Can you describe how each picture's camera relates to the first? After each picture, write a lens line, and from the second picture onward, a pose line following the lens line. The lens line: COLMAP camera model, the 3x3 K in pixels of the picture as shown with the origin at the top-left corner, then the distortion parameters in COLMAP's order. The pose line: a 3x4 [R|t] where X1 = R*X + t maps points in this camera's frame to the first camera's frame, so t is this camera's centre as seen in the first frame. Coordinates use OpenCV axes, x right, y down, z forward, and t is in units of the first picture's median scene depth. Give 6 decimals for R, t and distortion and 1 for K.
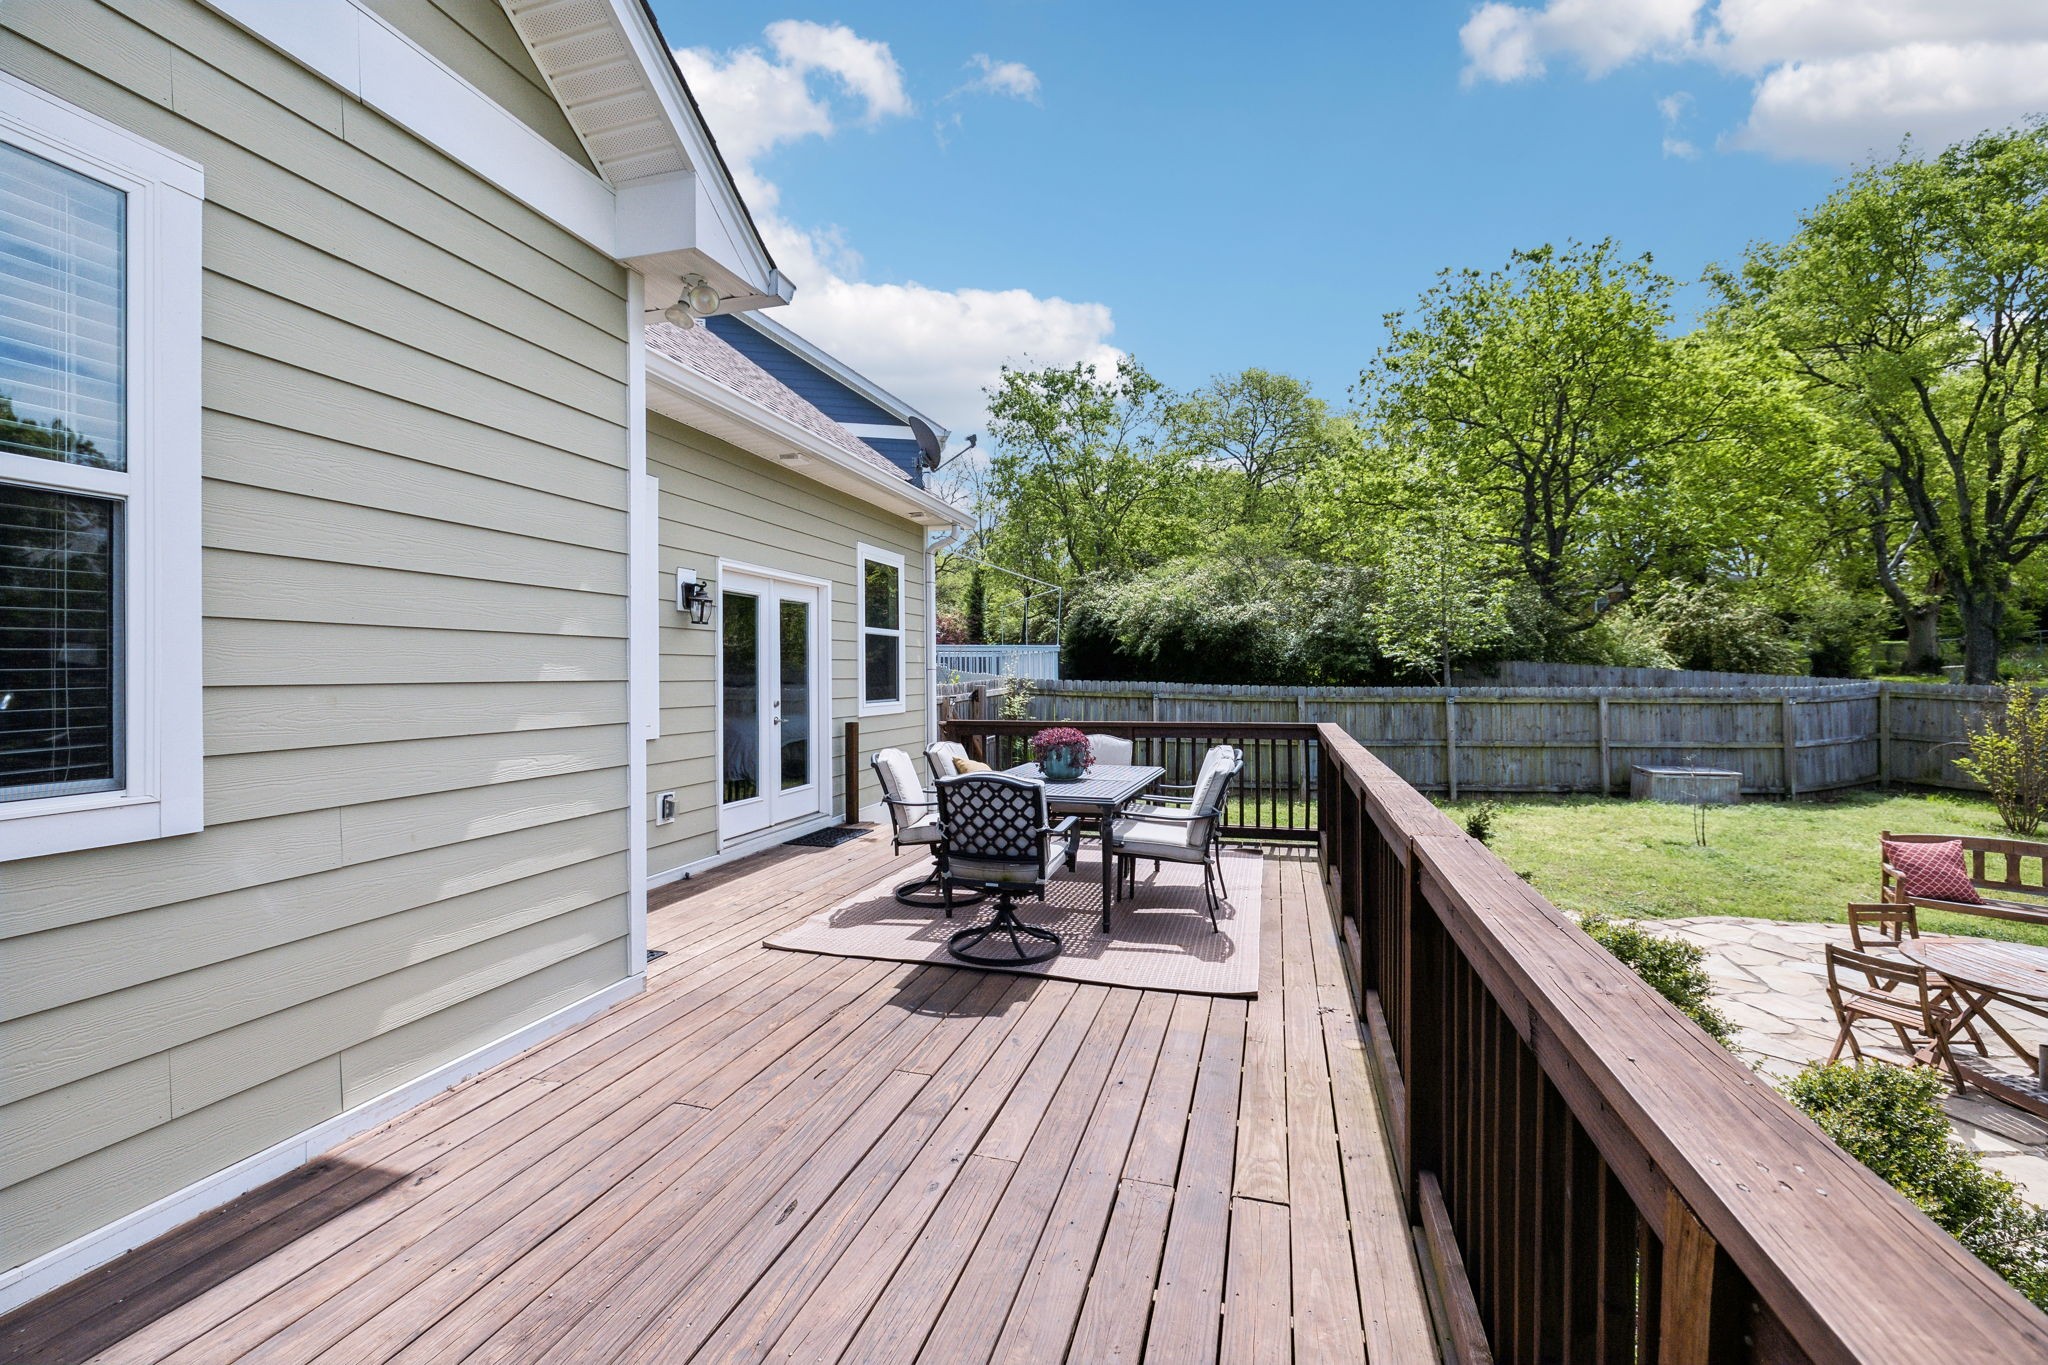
lens RADIAL K [[858.0, 0, 1014.4], [0, 858.0, 680.8], [0, 0, 1]] dist [0.001830, 0.000075]
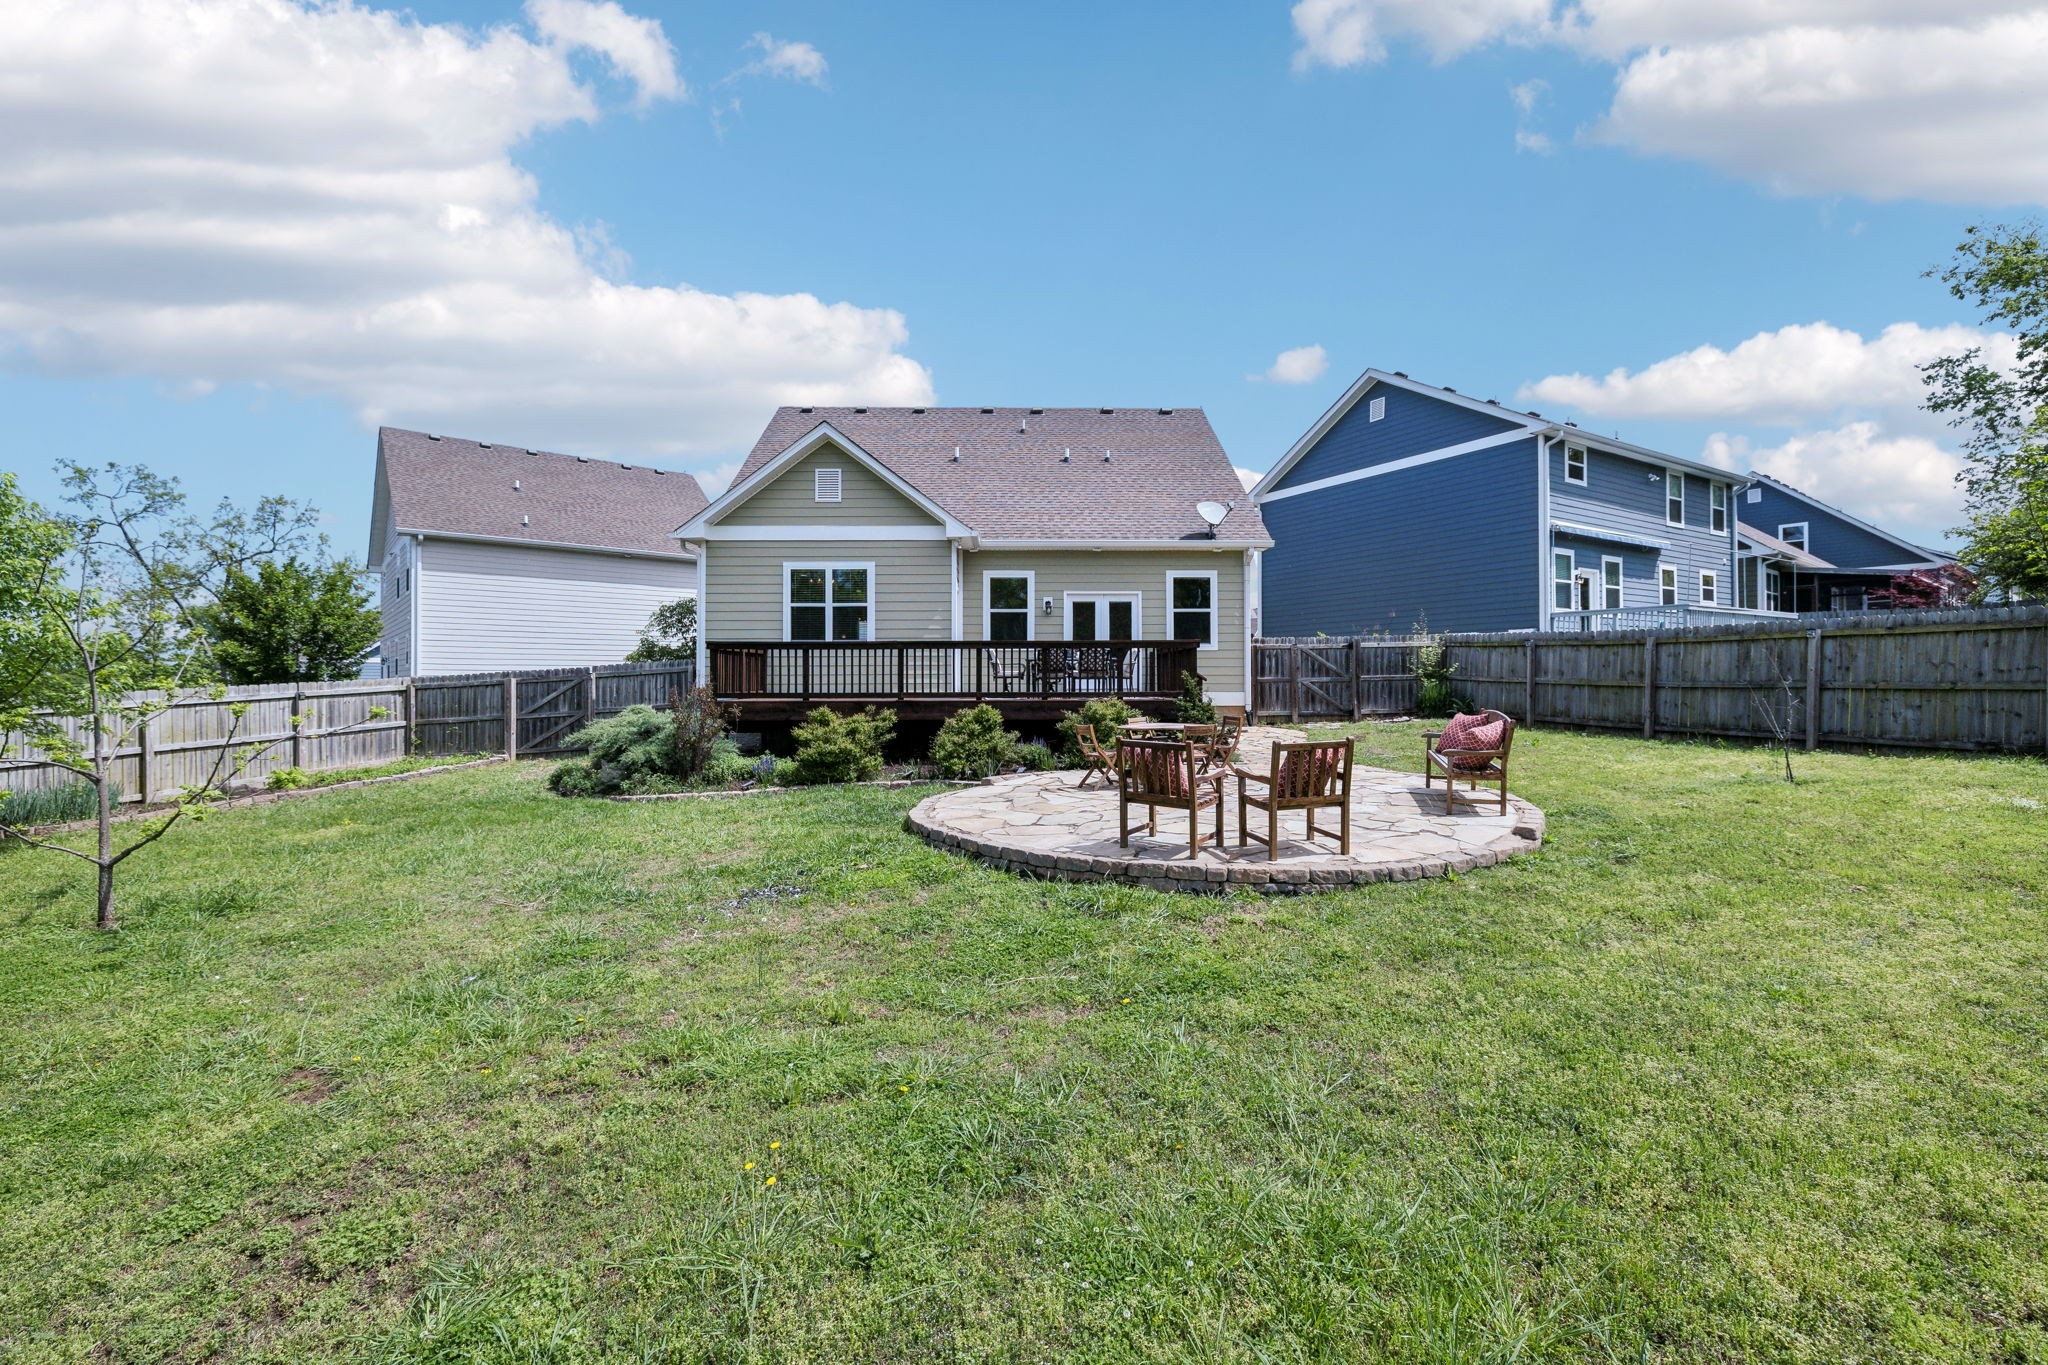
lens RADIAL K [[858.0, 0, 1020.7], [0, 858.0, 684.3], [0, 0, 1]] dist [0.001830, 0.000075]
pose [[0.304111, 0.004434, -0.952626, 1.077971], [-0.005522, 0.999981, 0.002891, 0.074585], [0.952621, 0.004381, 0.304129, -0.012681]]
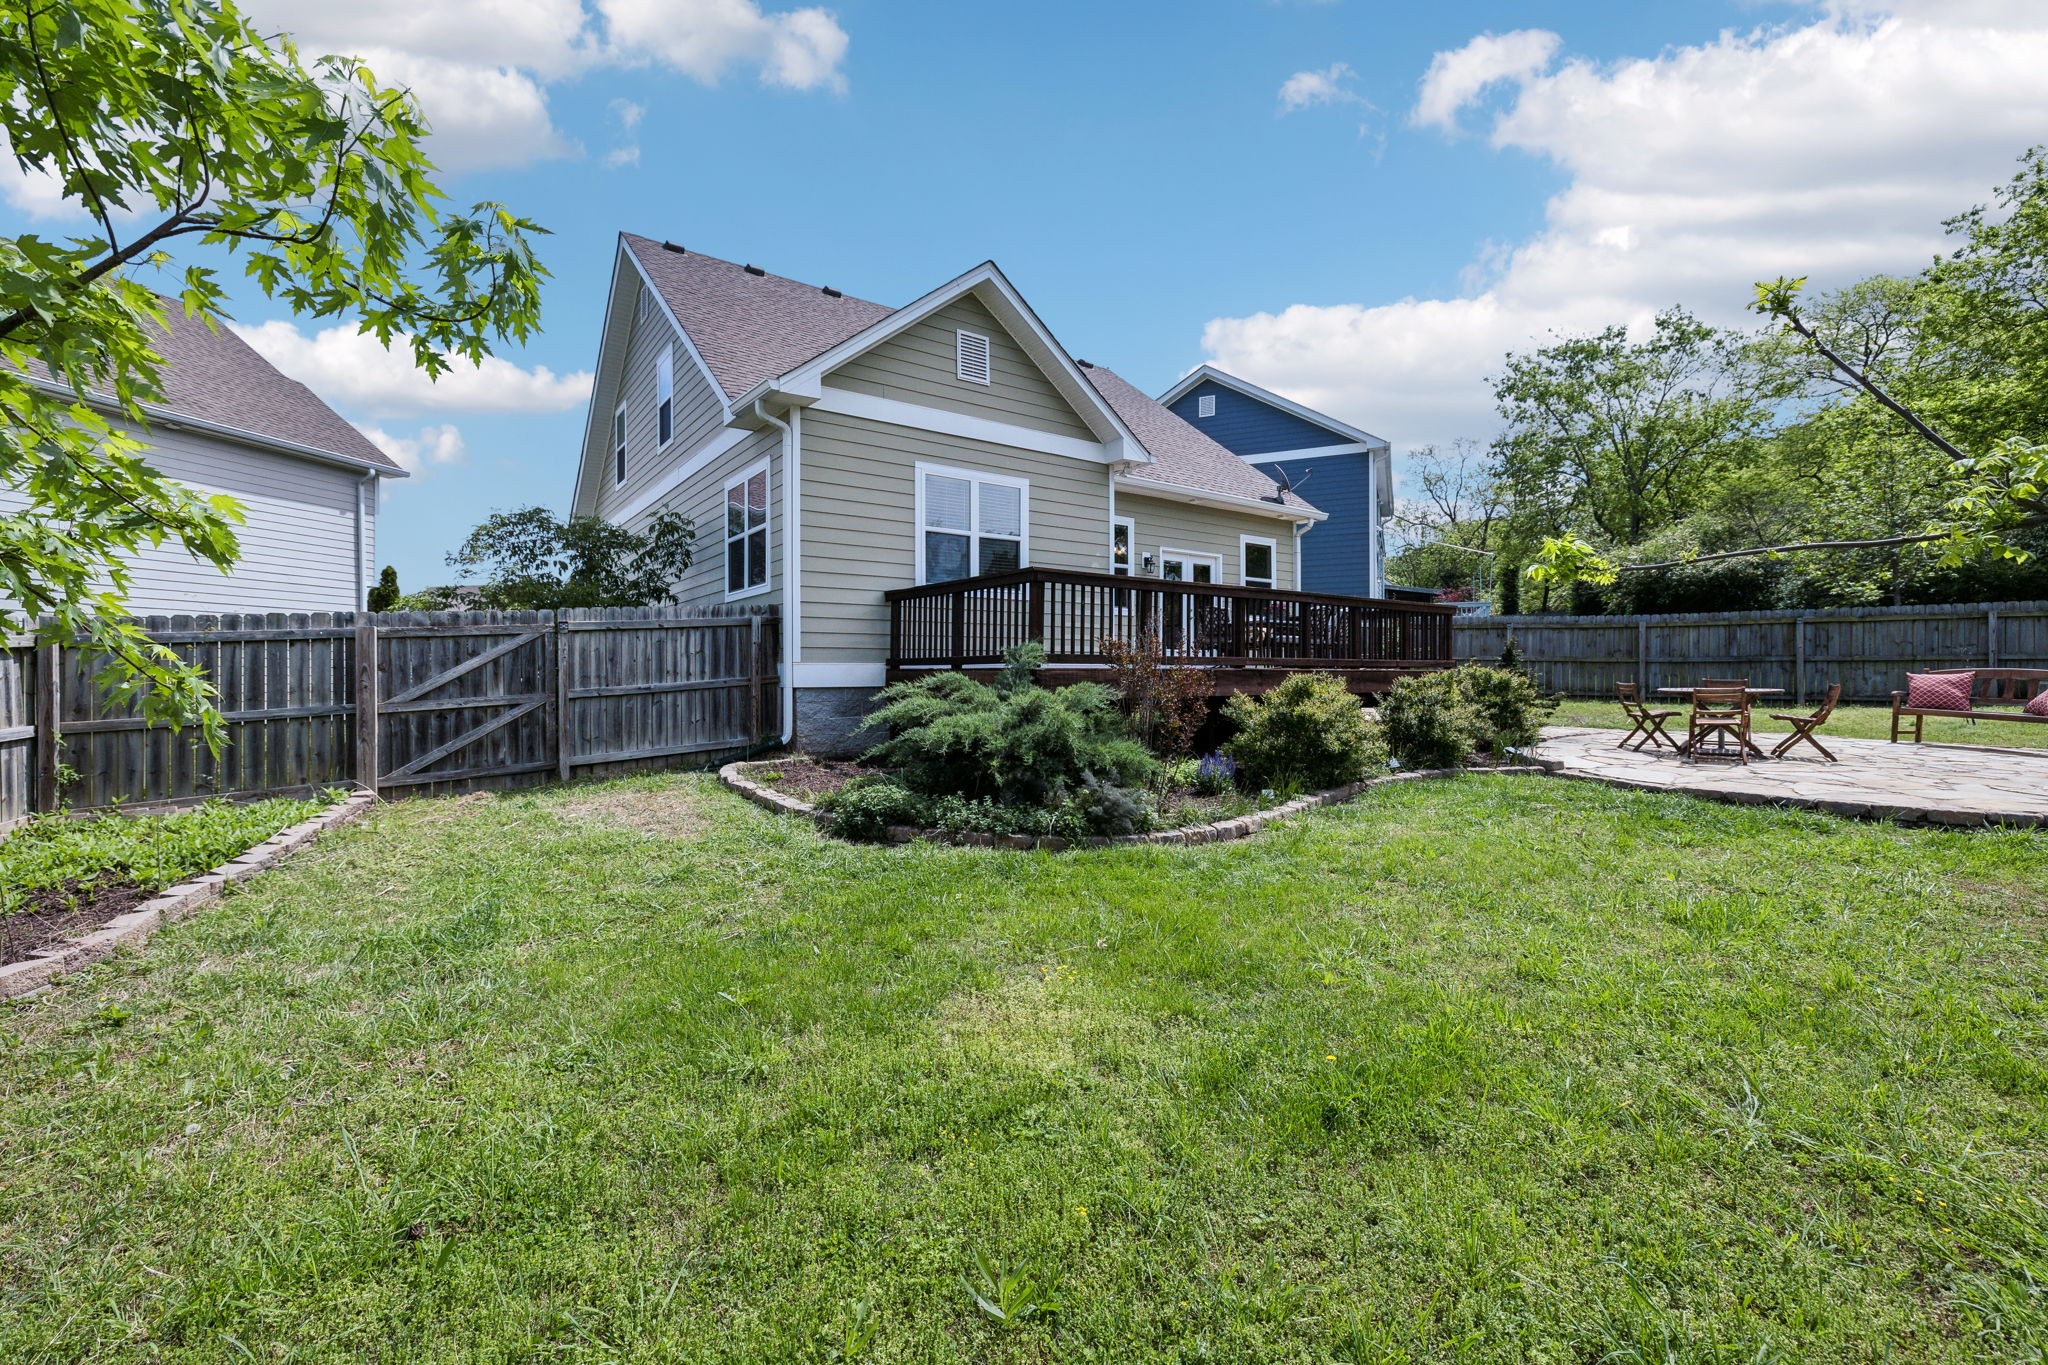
lens RADIAL K [[858.0, 0, 1020.7], [0, 858.0, 676.0], [0, 0, 1]] dist [0.001830, 0.000075]
pose [[0.798375, 0.002205, -0.602156, 0.364854], [-0.005780, 0.999975, -0.004002, 0.106526], [0.602133, 0.006675, 0.798368, -0.534881]]
